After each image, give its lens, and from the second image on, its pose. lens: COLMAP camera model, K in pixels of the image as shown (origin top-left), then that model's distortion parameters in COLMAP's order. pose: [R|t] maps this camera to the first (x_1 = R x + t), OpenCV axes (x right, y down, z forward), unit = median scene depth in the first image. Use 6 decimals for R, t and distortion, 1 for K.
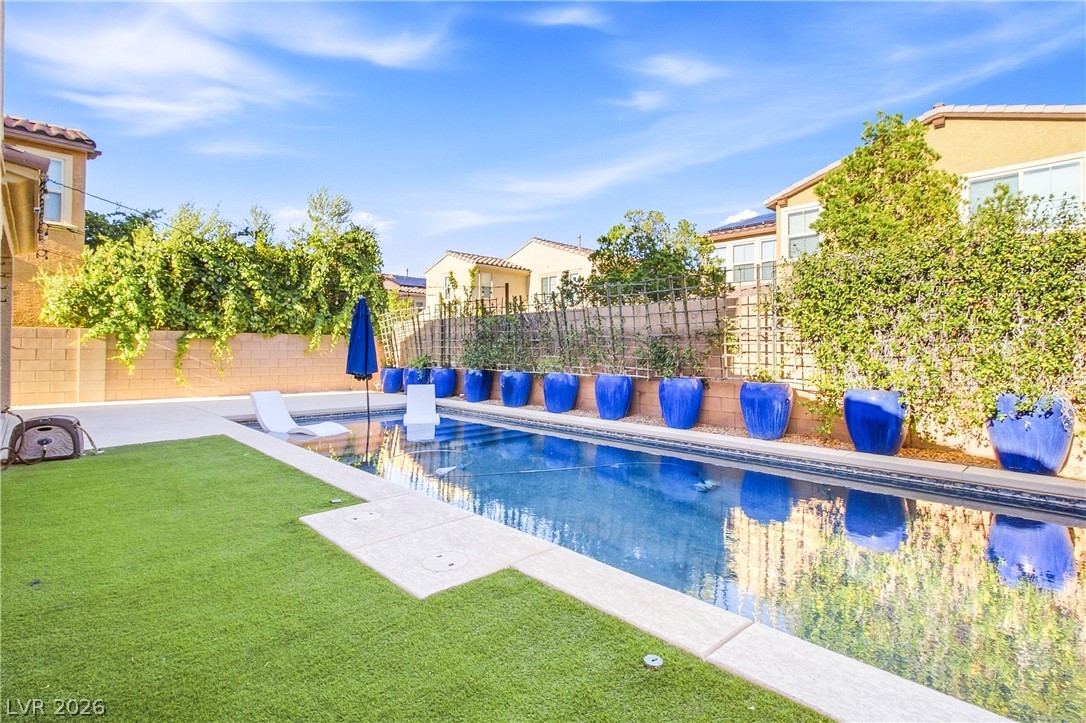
lens RADIAL K [[560.2, 0, 546.8], [0, 560.2, 354.3], [0, 0, 1]] dist [-0.002672, -0.000106]
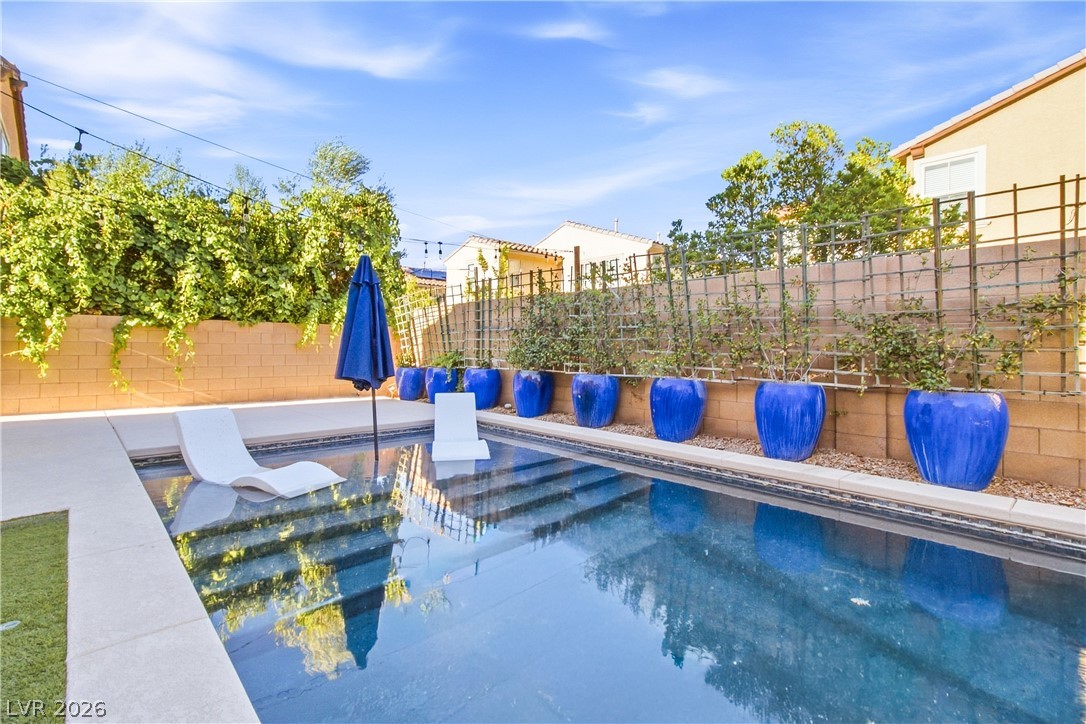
lens RADIAL K [[494.2, 0, 538.6], [0, 494.2, 356.3], [0, 0, 1]] dist [0.001556, 0.000146]
pose [[0.999945, 0.001661, -0.010347, -0.105036], [-0.001575, 0.999964, 0.008368, 0.004012], [0.010361, -0.008352, 0.999911, 0.362122]]
